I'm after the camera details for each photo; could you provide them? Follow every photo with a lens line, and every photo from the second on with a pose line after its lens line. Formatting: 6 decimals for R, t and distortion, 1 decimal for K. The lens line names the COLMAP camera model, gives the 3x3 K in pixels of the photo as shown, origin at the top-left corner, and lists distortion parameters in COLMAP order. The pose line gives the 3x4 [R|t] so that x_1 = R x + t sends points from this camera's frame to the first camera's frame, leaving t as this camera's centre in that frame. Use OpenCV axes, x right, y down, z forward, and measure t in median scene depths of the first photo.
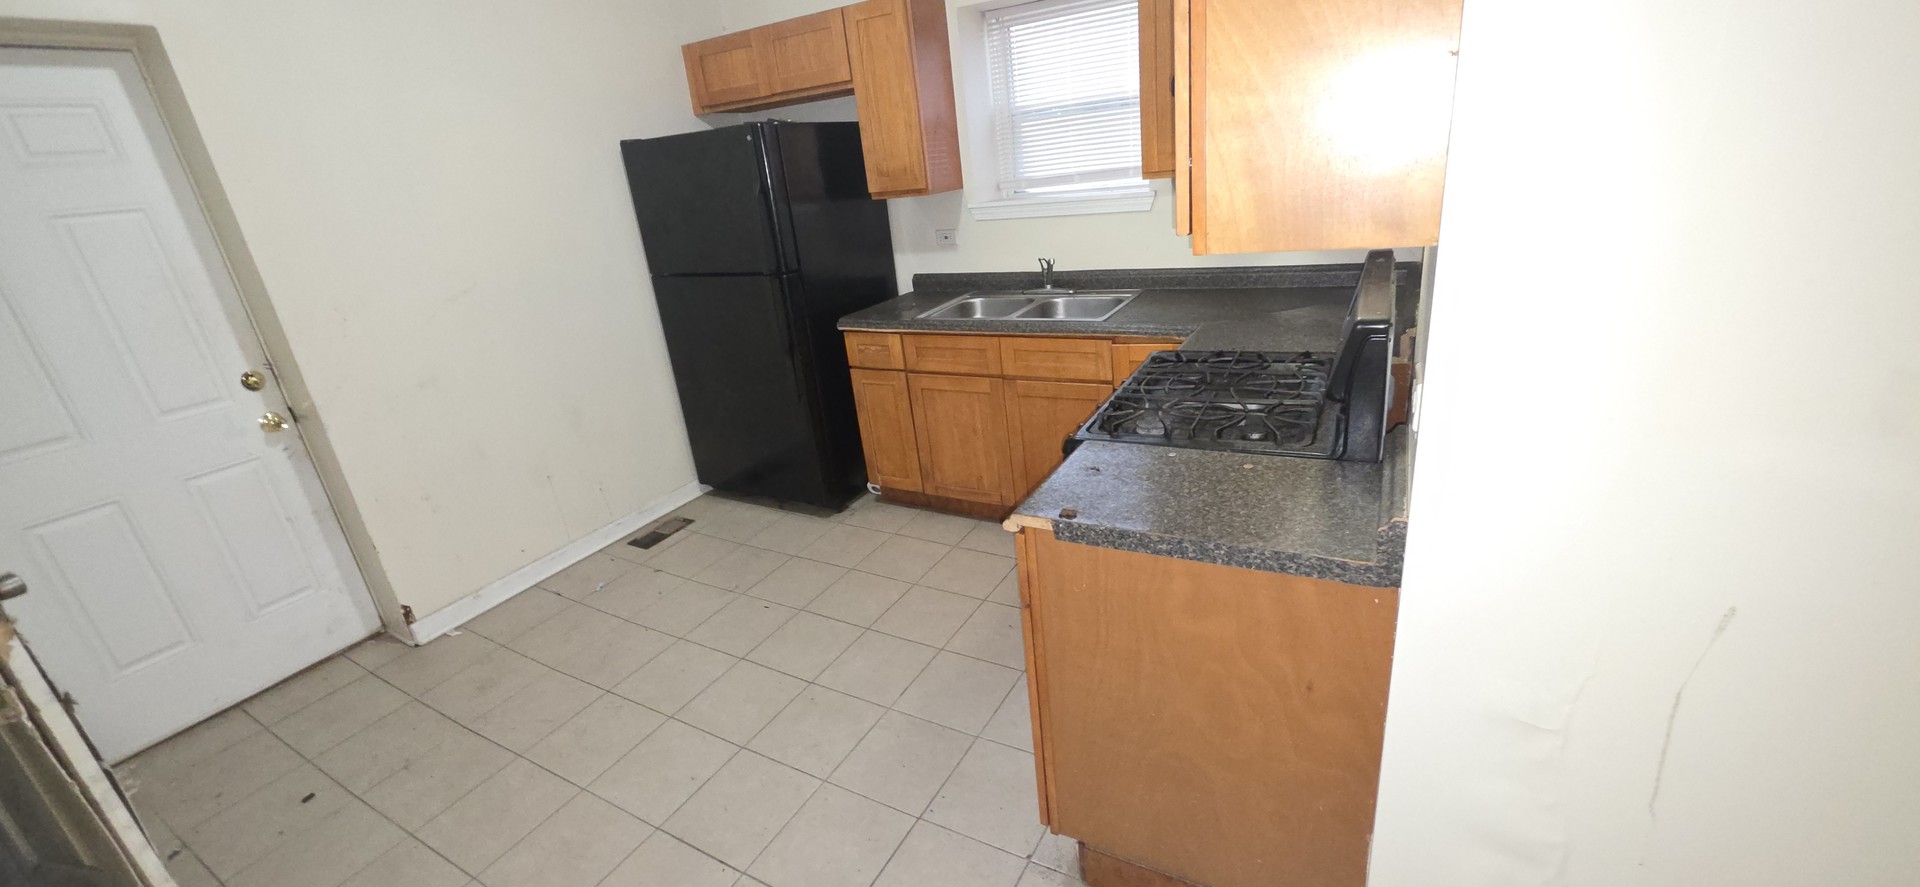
lens RADIAL K [[767.1, 0, 966.6], [0, 767.1, 441.3], [0, 0, 1]] dist [0.000366, 0.000221]
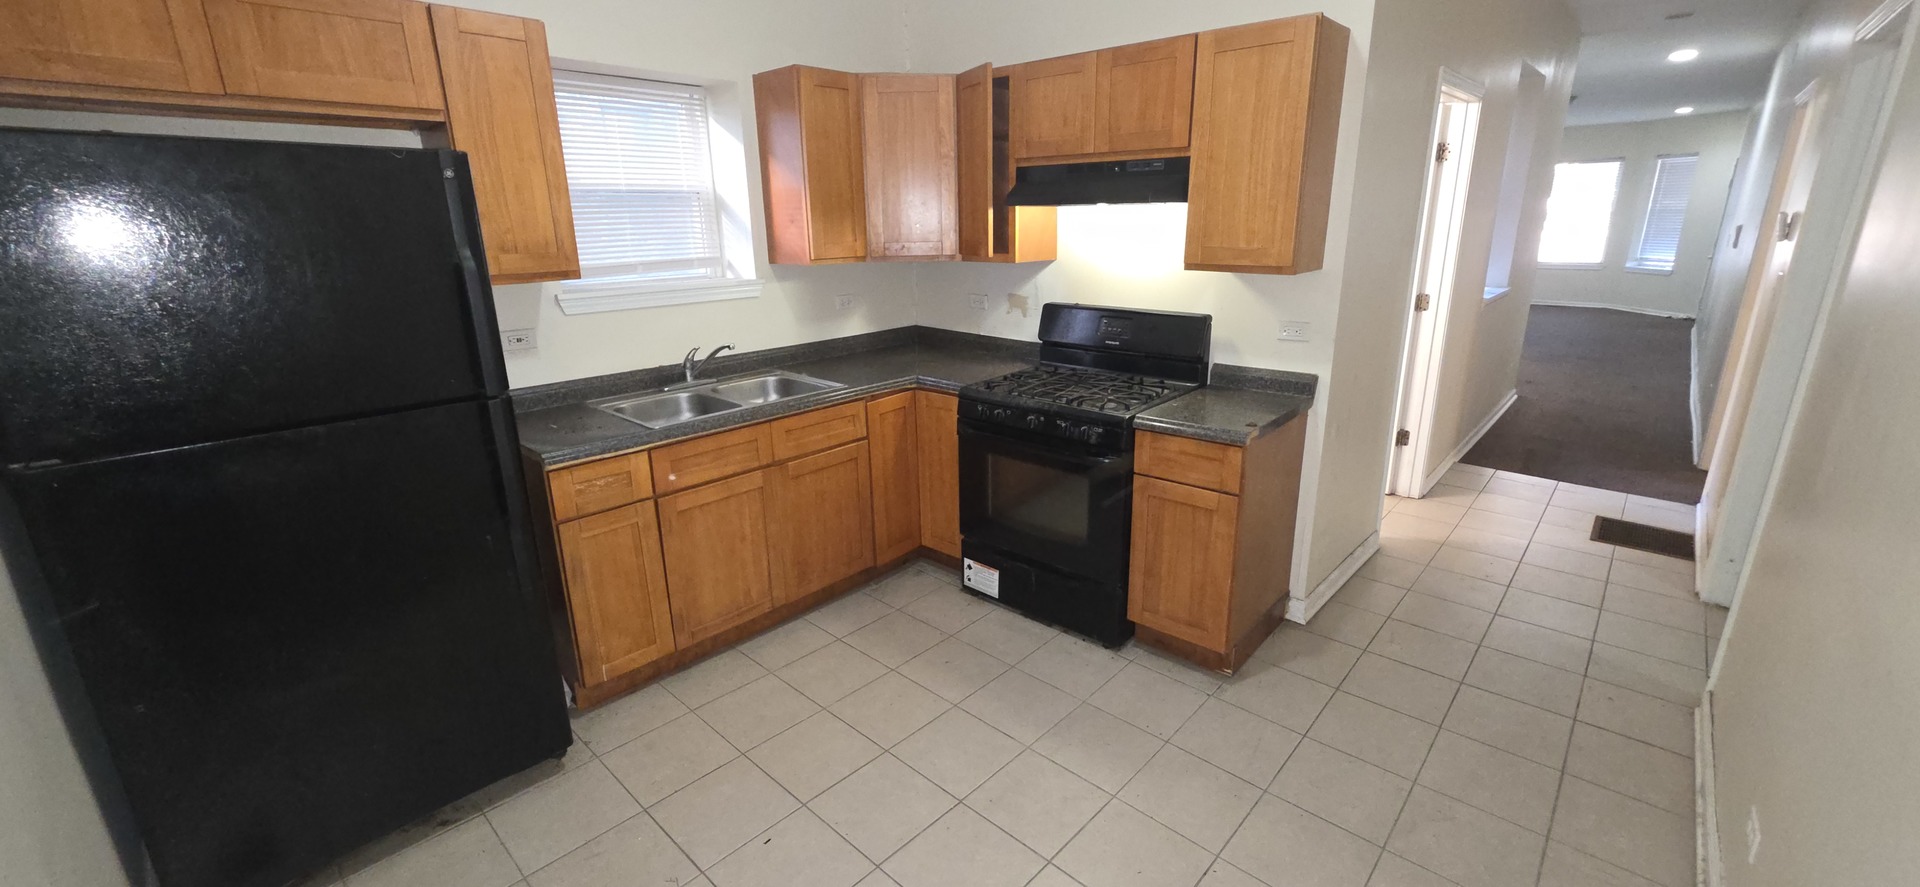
lens RADIAL K [[767.1, 0, 966.6], [0, 767.1, 441.3], [0, 0, 1]] dist [0.000366, 0.000221]
pose [[0.219991, -0.176916, 0.959325, -0.750899], [0.338535, 0.936145, 0.095008, -0.113138], [-0.914876, 0.303864, 0.265836, 0.501711]]
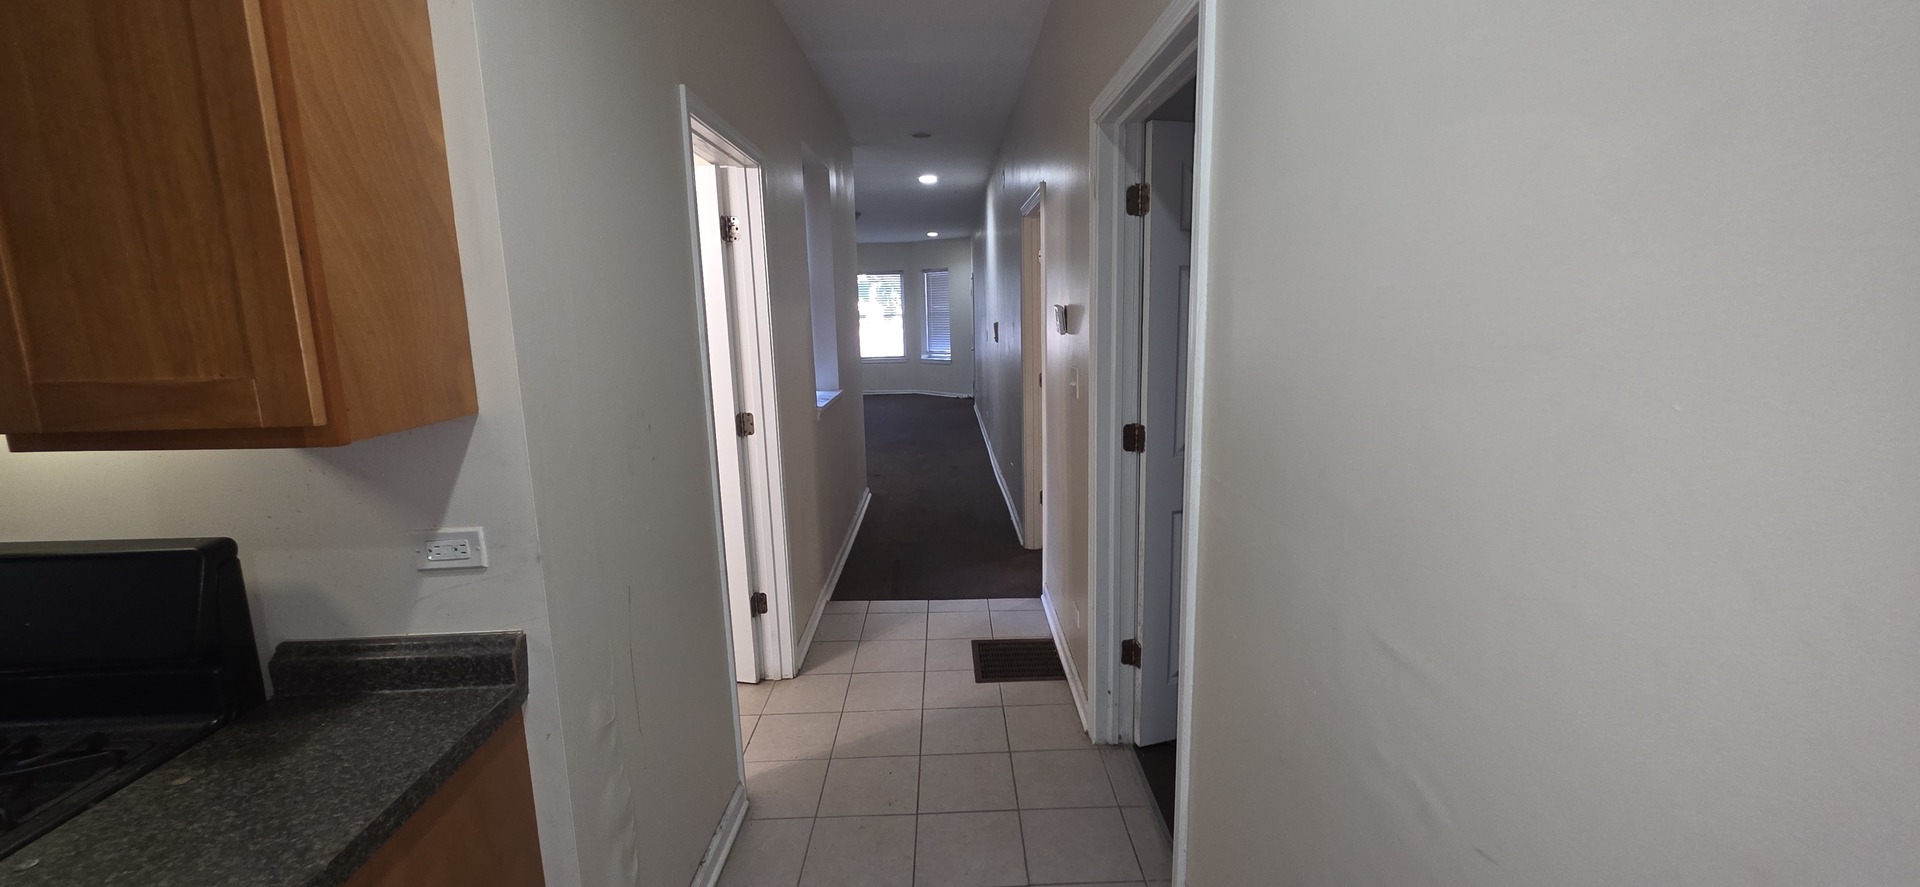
lens RADIAL K [[767.1, 0, 966.6], [0, 767.1, 441.3], [0, 0, 1]] dist [0.000366, 0.000221]
pose [[-0.511821, -0.029482, 0.858586, -0.269684], [0.374136, 0.892008, 0.253660, -0.070580], [-0.773344, 0.451057, -0.445518, 0.295113]]
